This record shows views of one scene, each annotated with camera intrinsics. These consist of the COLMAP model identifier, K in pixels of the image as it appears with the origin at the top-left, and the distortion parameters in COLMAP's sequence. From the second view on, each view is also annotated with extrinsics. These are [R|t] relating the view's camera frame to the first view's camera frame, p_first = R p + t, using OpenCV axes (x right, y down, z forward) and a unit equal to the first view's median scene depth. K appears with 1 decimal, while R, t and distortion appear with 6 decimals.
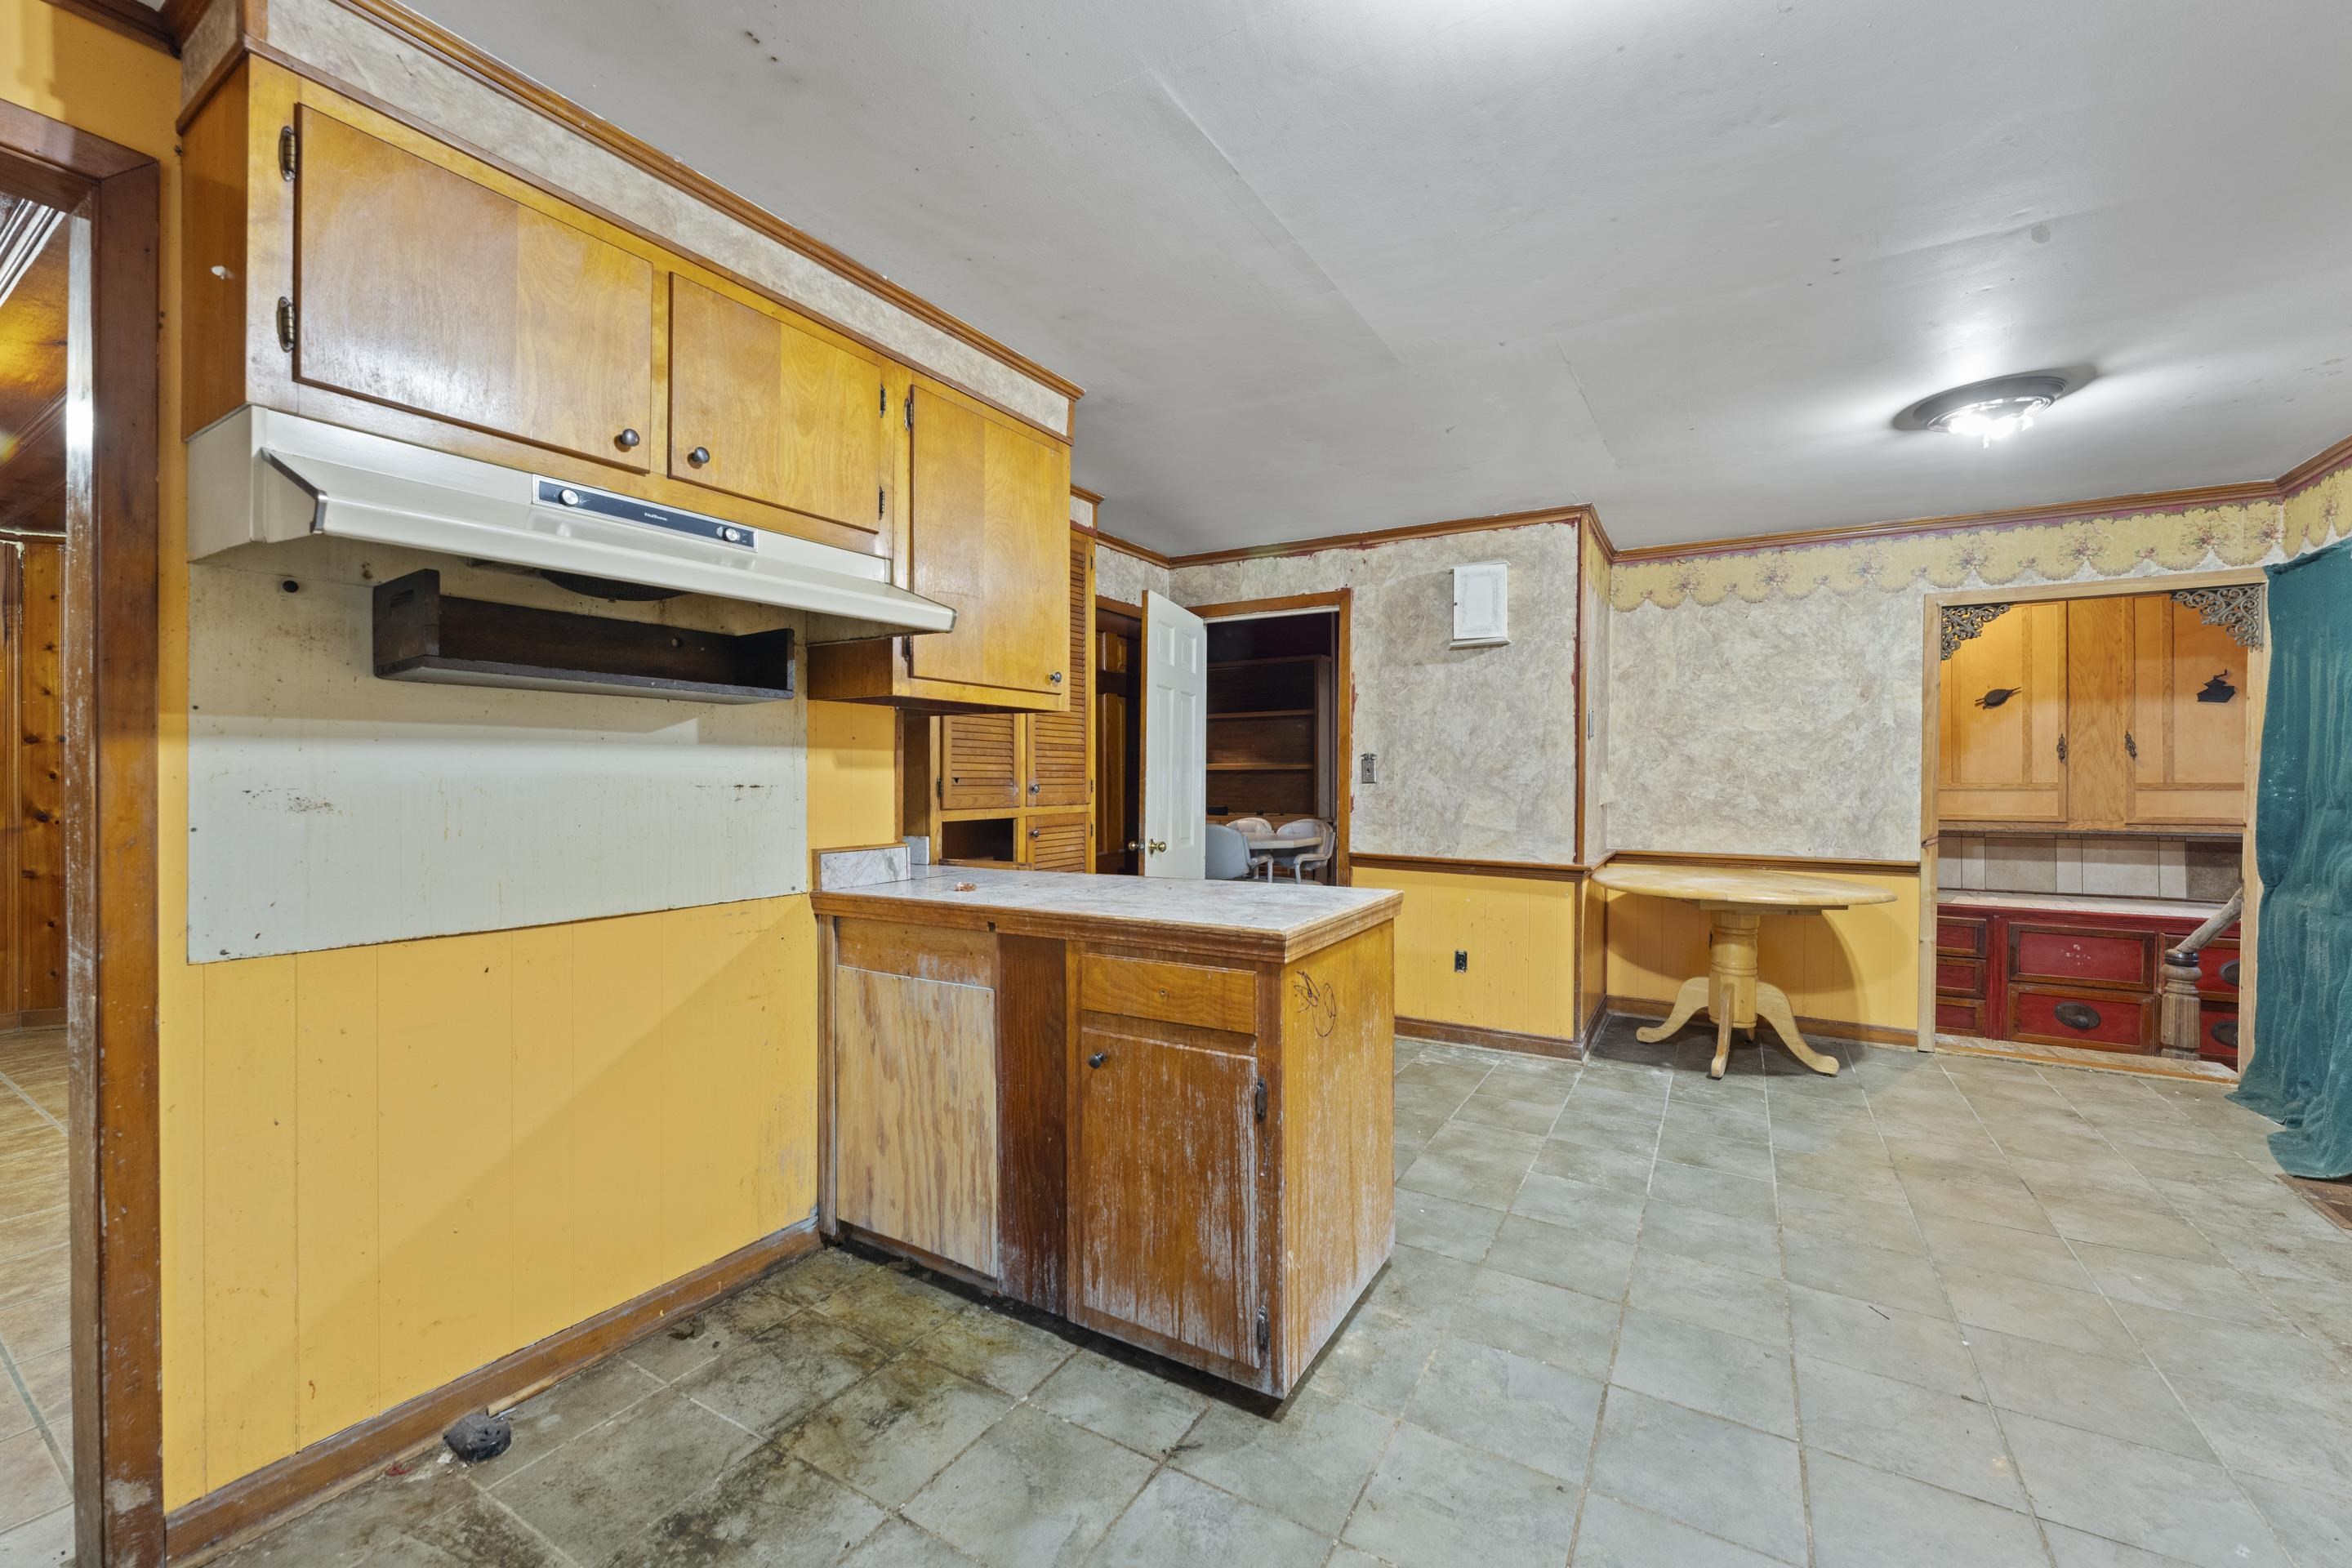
lens RADIAL K [[951.0, 0, 1193.0], [0, 951.0, 779.0], [0, 0, 1]] dist [-0.001407, -0.000644]
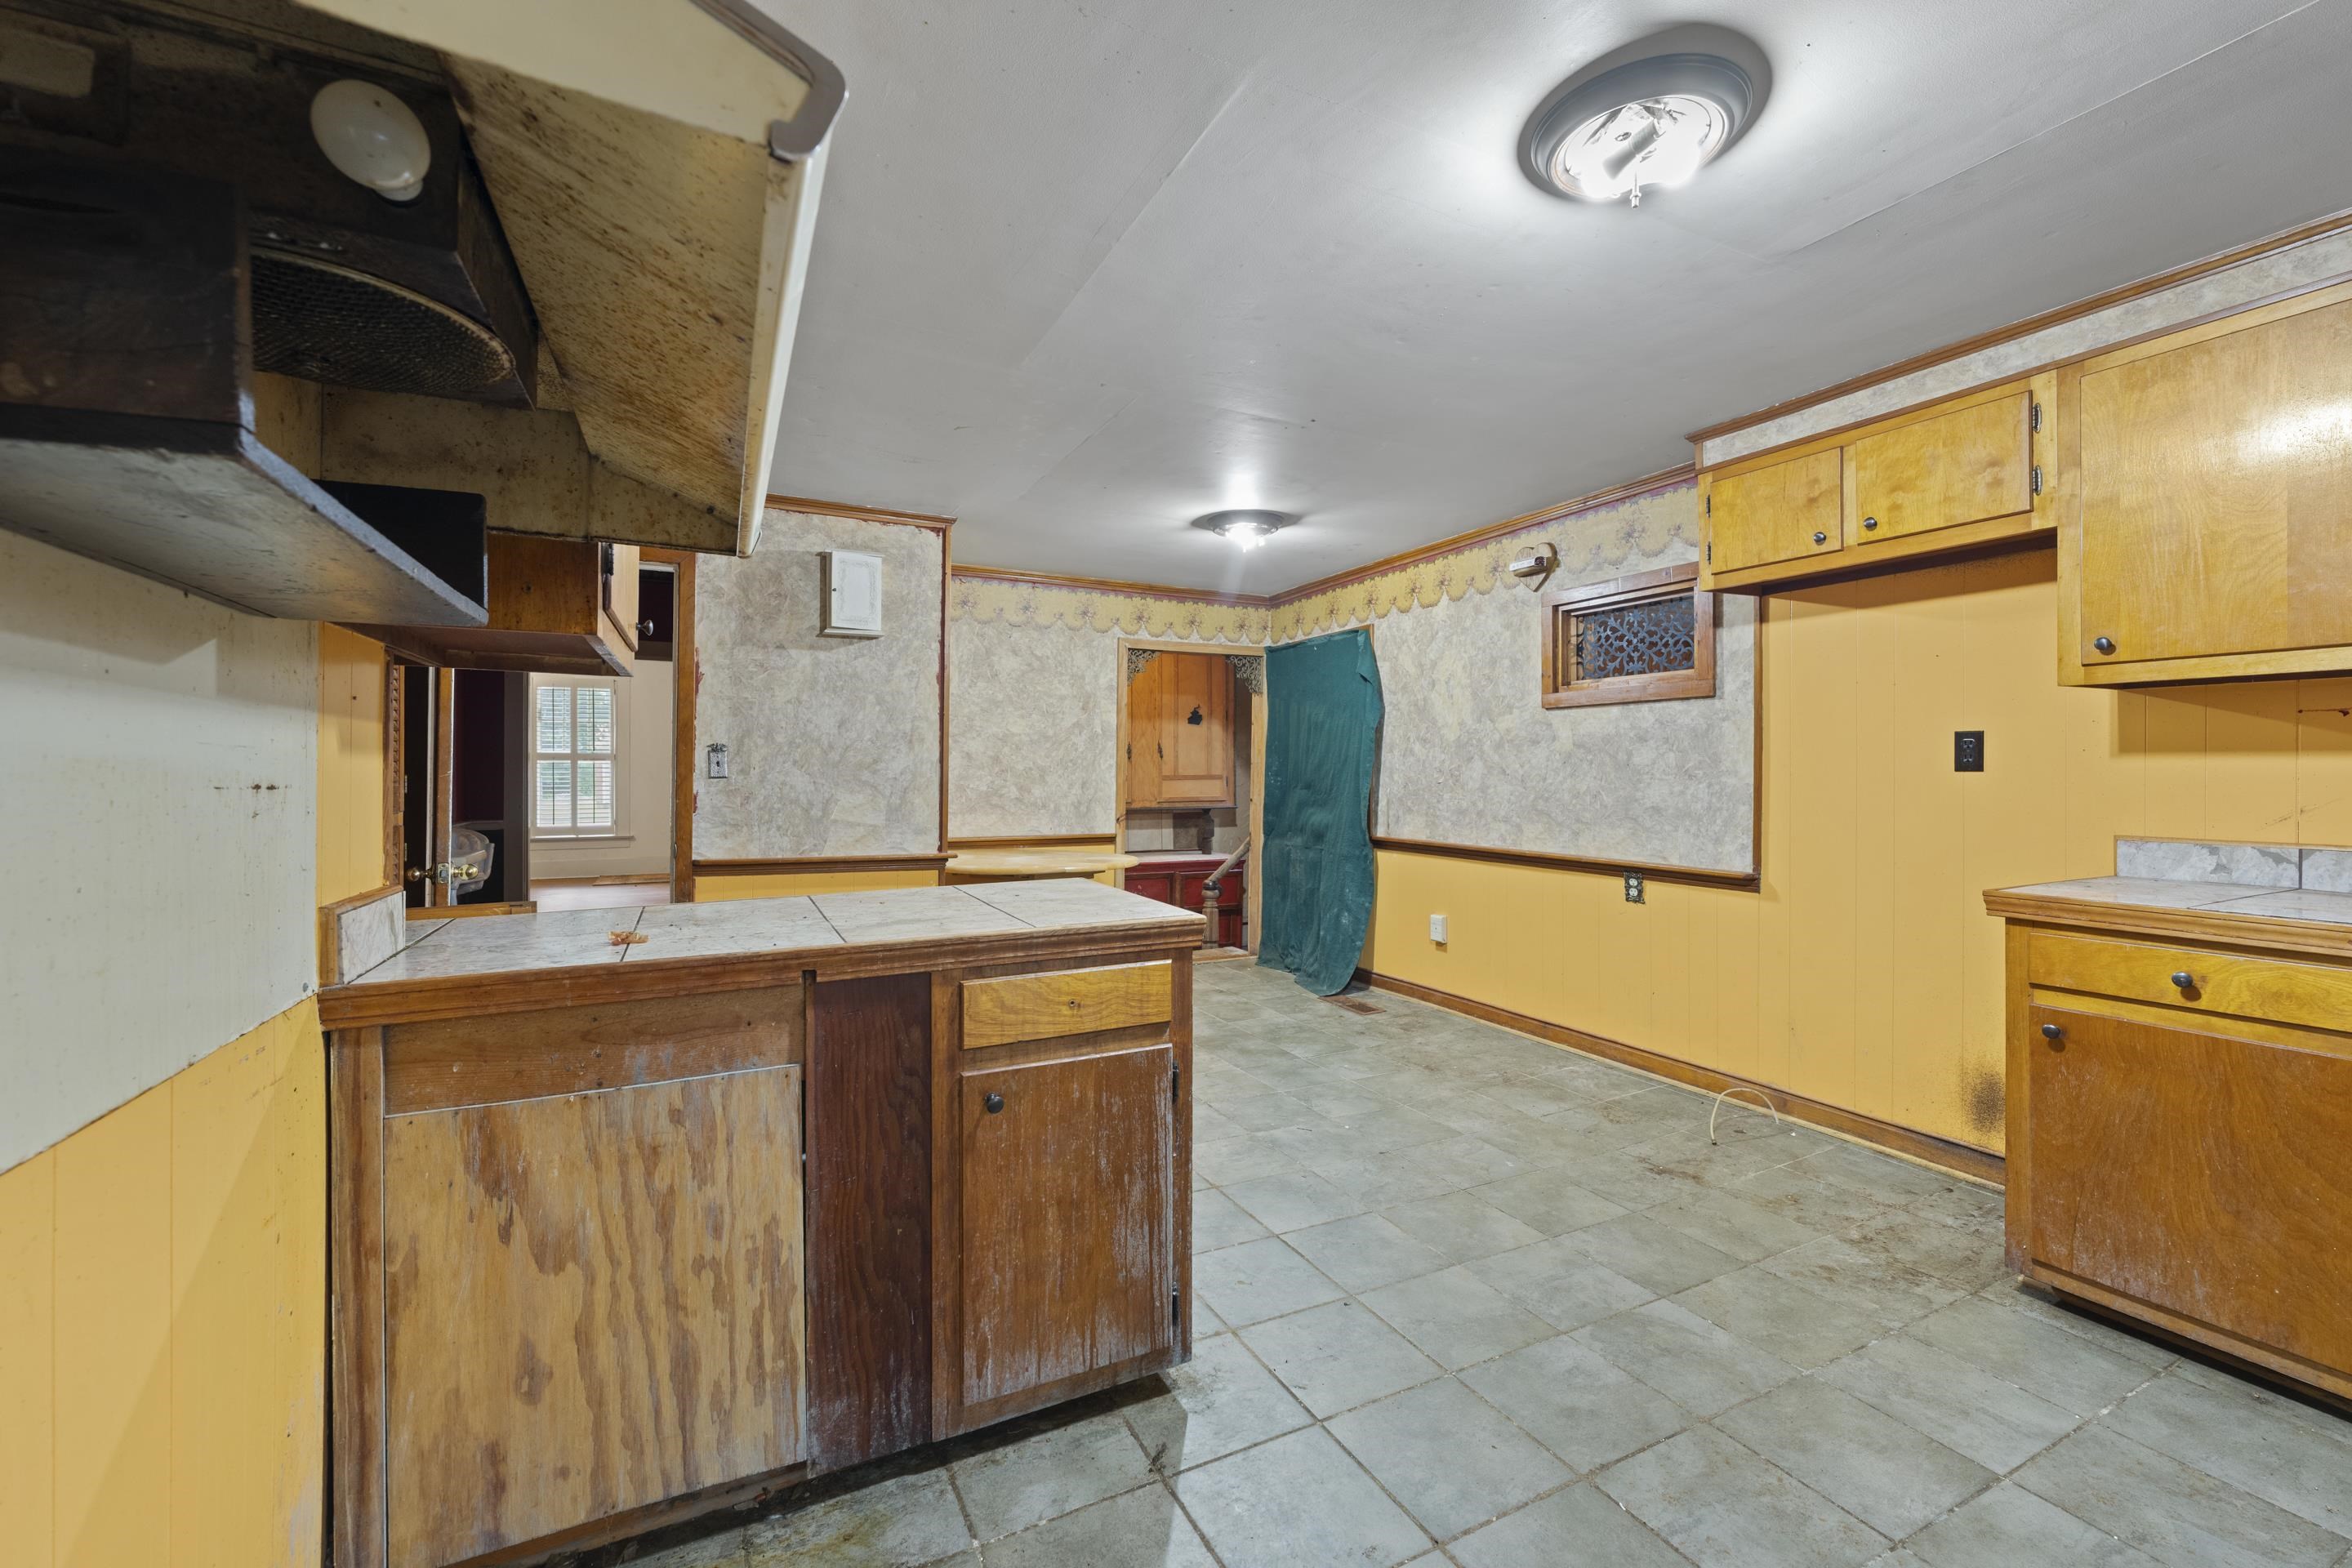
lens RADIAL K [[951.0, 0, 1193.7], [0, 951.0, 772.7], [0, 0, 1]] dist [-0.001407, -0.000644]
pose [[0.533017, -0.000839, 0.846104, -0.584161], [0.002042, 0.999998, -0.000295, 0.001202], [-0.846102, 0.001885, 0.533018, 0.319955]]
